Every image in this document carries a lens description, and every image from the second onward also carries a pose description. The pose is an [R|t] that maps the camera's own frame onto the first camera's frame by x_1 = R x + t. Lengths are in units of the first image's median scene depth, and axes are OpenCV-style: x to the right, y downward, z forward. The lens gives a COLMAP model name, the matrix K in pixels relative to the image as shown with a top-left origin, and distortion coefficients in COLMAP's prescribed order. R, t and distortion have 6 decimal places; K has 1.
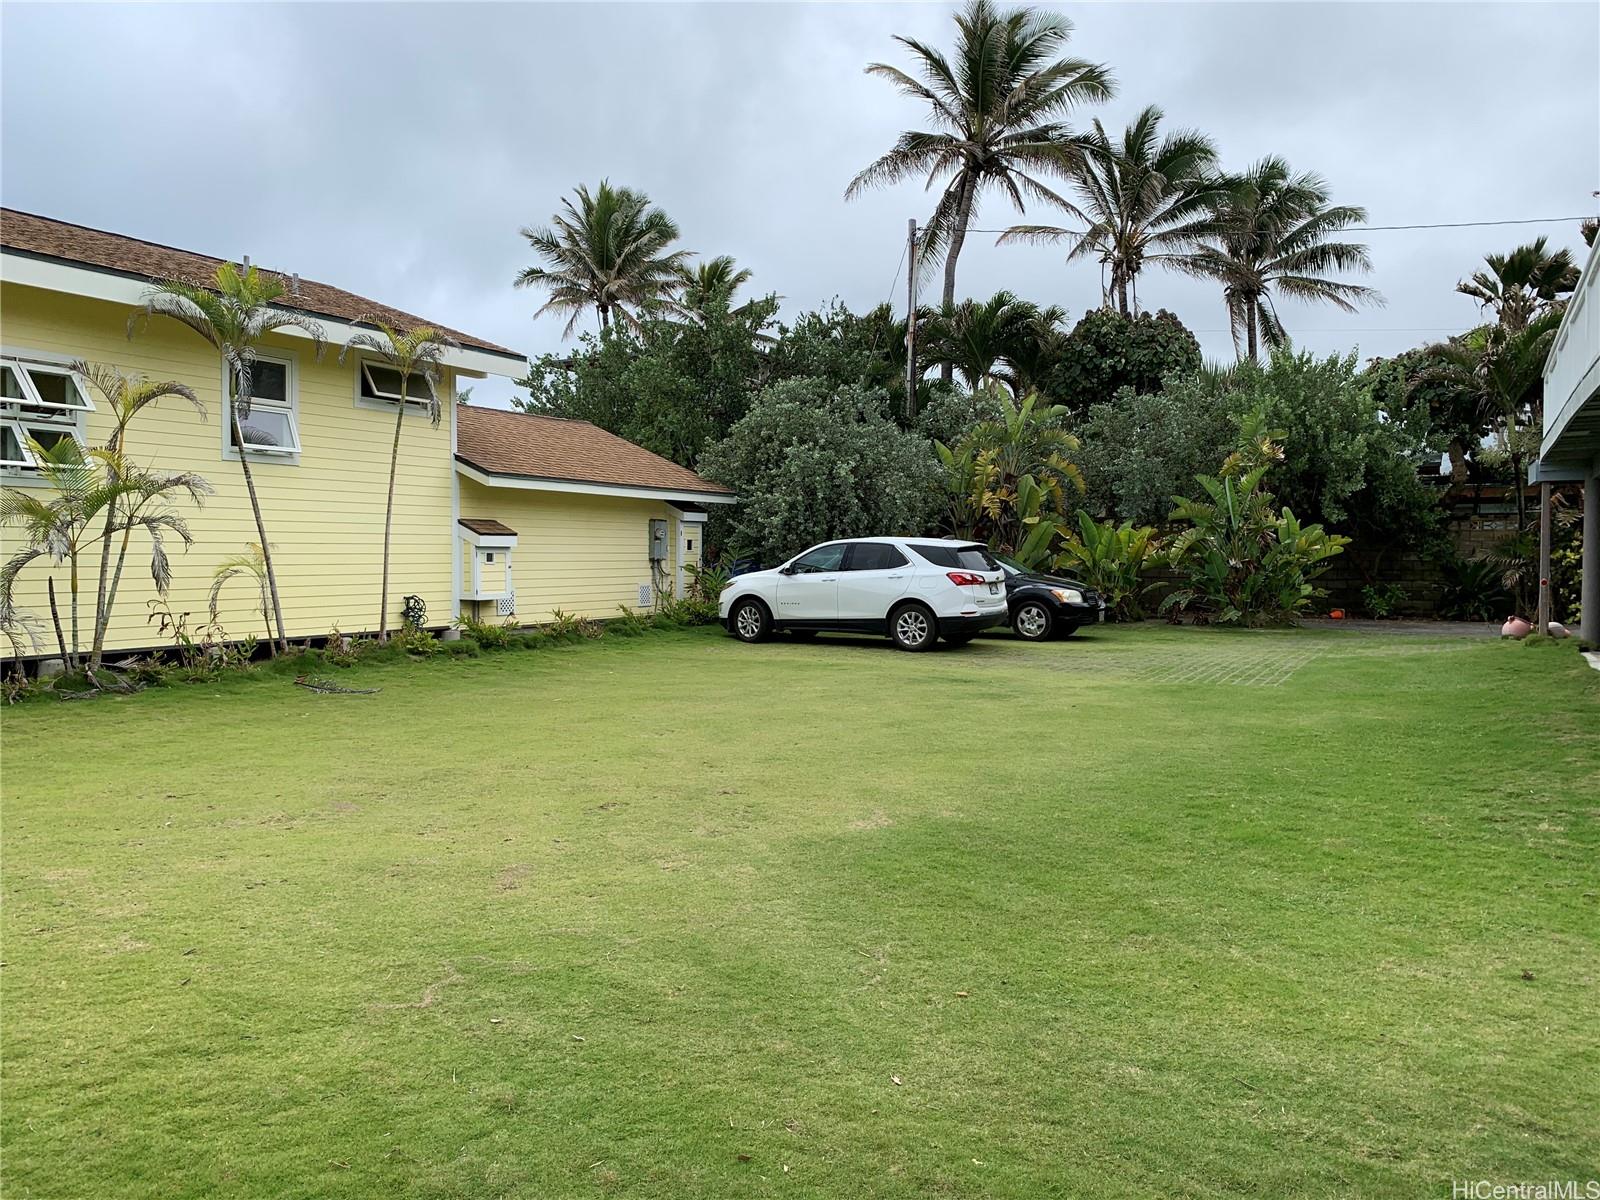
lens RADIAL K [[1230.3, 0, 799.0], [0, 1230.3, 617.0], [0, 0, 1]] dist [0.001268, -0.003146]
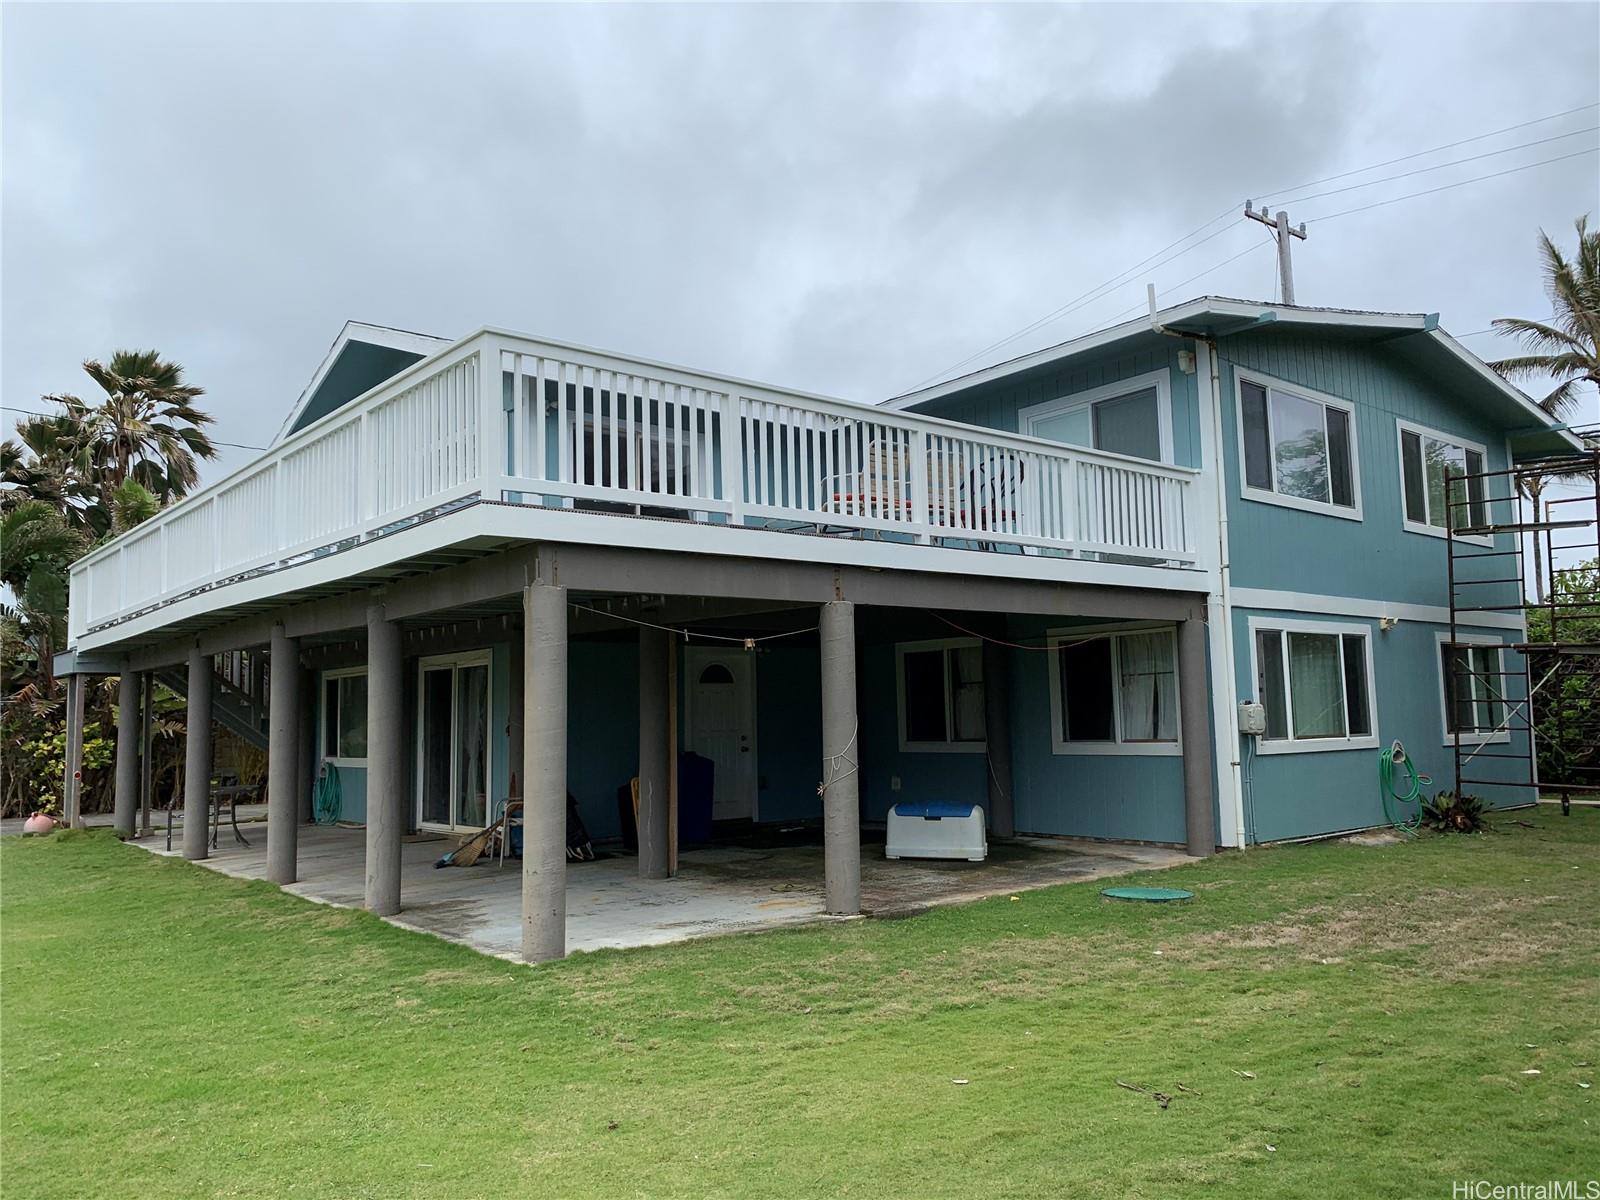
lens RADIAL K [[1230.3, 0, 799.0], [0, 1230.3, 617.0], [0, 0, 1]] dist [0.001268, -0.003146]
pose [[0.363025, 0.071592, 0.929025, -0.347912], [0.071121, 0.992006, -0.104236, -0.031456], [-0.929061, 0.103914, 0.355031, 0.328377]]
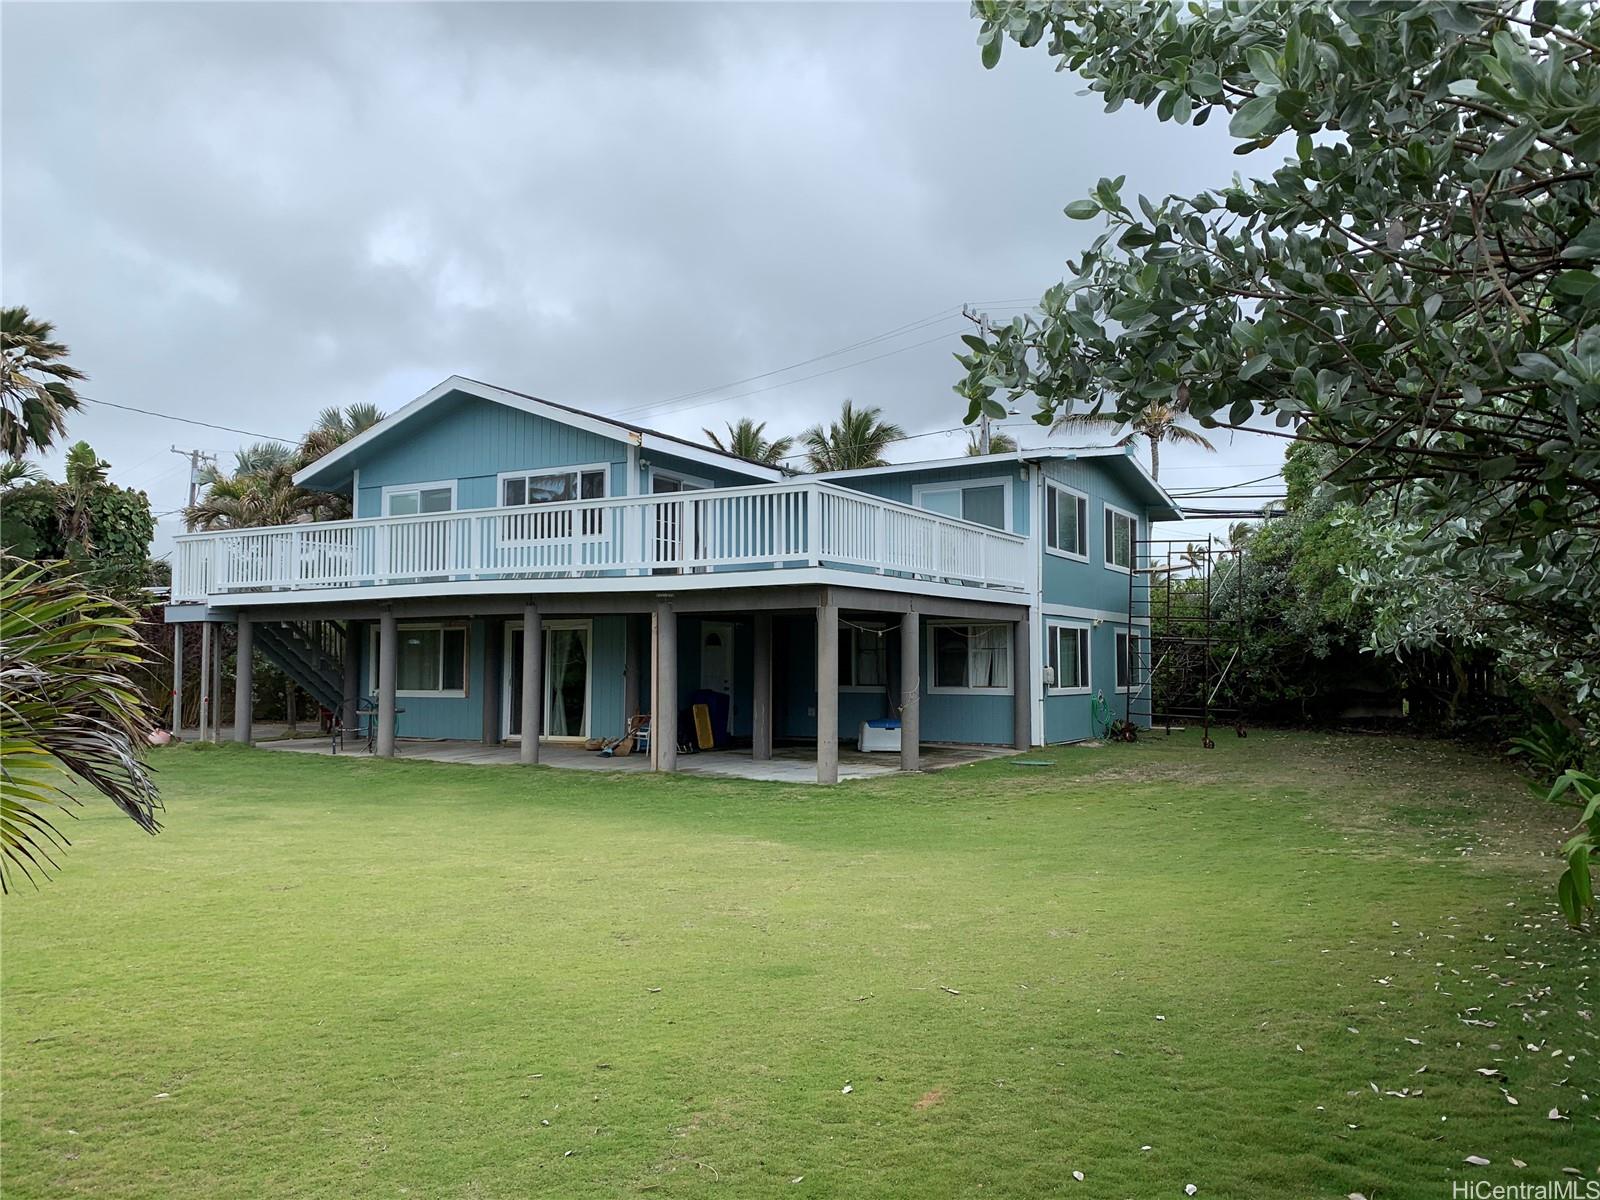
lens RADIAL K [[1179.3, 0, 800.0], [0, 1179.3, 600.0], [0, 0, 1]] dist [-0.004553, -0.002424]
pose [[0.042896, 0.054214, 0.997608, -1.793930], [0.049121, 0.997205, -0.056304, -0.090594], [-0.997871, 0.051419, 0.040113, 0.983513]]
